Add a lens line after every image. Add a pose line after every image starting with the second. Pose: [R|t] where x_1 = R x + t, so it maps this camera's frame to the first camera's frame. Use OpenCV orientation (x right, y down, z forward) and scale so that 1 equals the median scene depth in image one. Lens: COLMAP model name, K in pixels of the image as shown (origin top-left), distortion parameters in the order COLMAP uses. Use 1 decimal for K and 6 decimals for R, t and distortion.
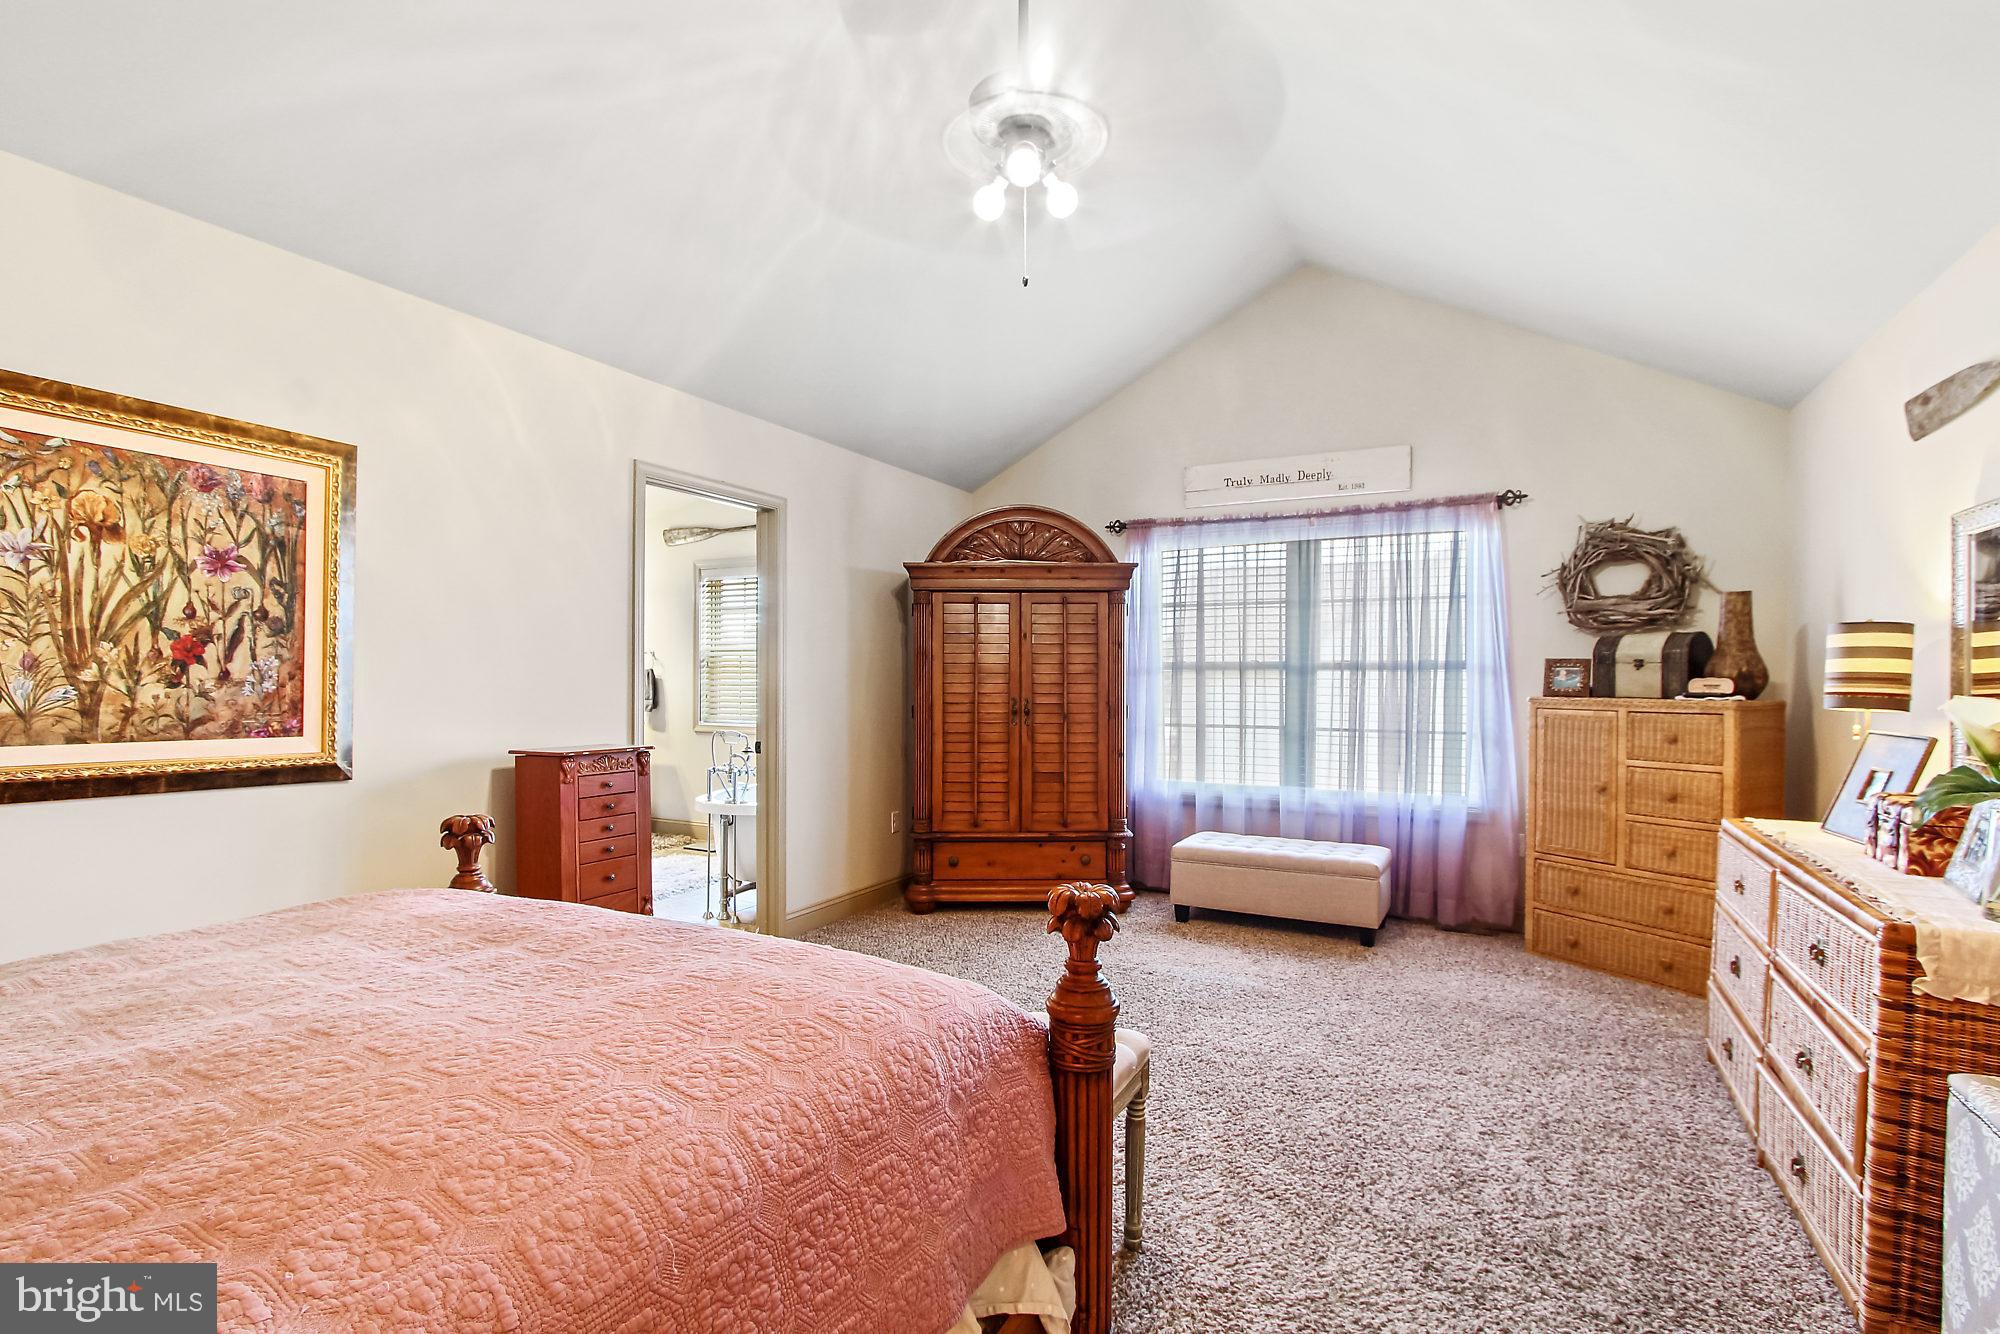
lens RADIAL K [[934.5, 0, 998.9], [0, 934.5, 661.1], [0, 0, 1]] dist [-0.003273, -0.000448]
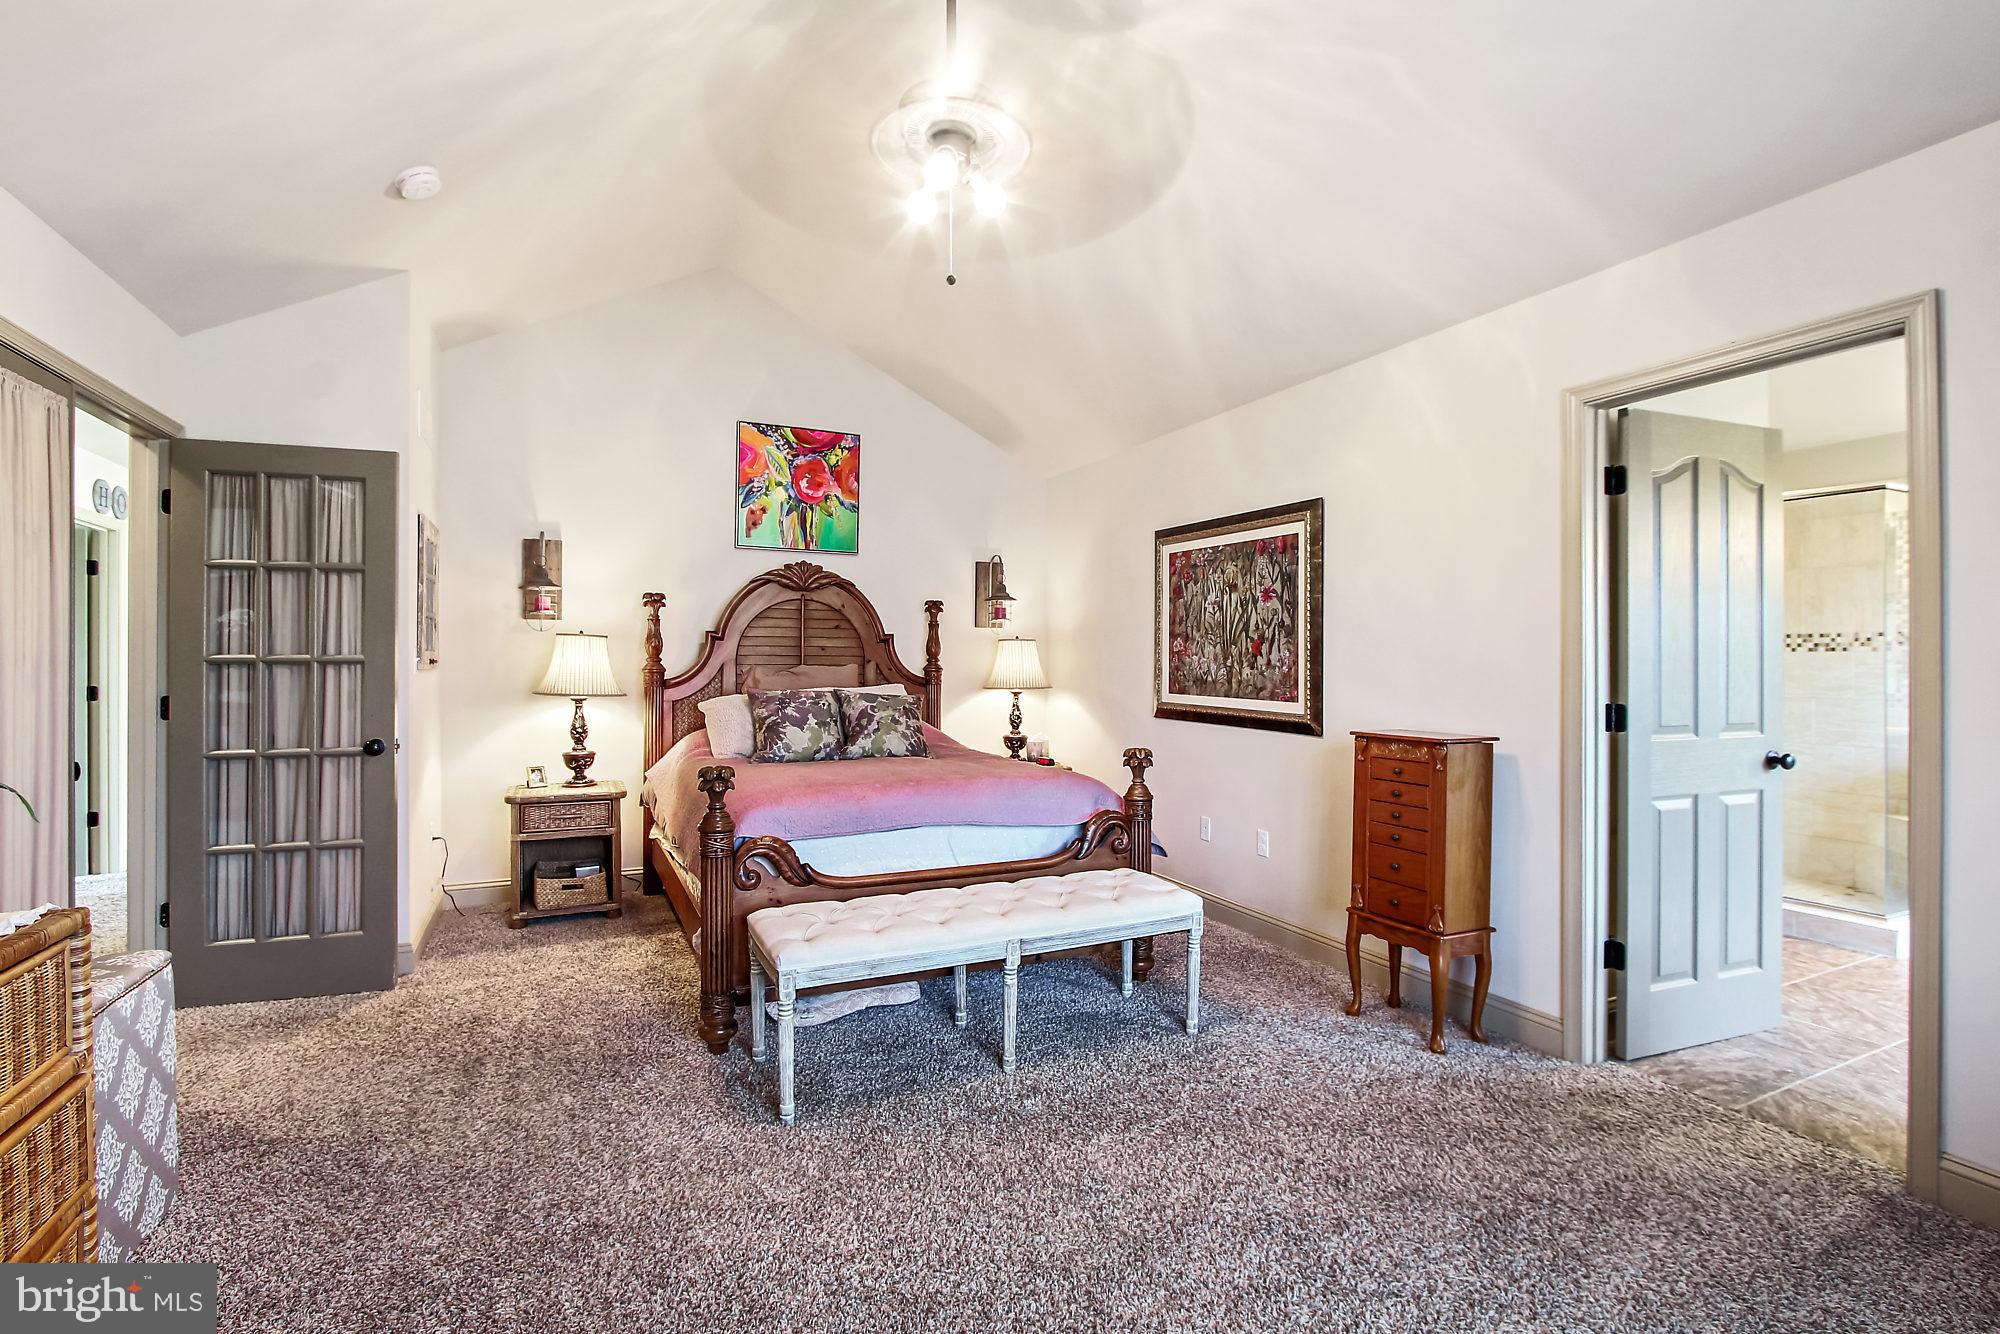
lens RADIAL K [[934.5, 0, 998.9], [0, 934.5, 661.1], [0, 0, 1]] dist [-0.003273, -0.000448]
pose [[-0.585293, -0.006315, -0.810797, 0.832914], [0.014815, 0.999719, -0.018481, 0.037885], [0.810687, -0.022828, -0.585035, 1.634699]]
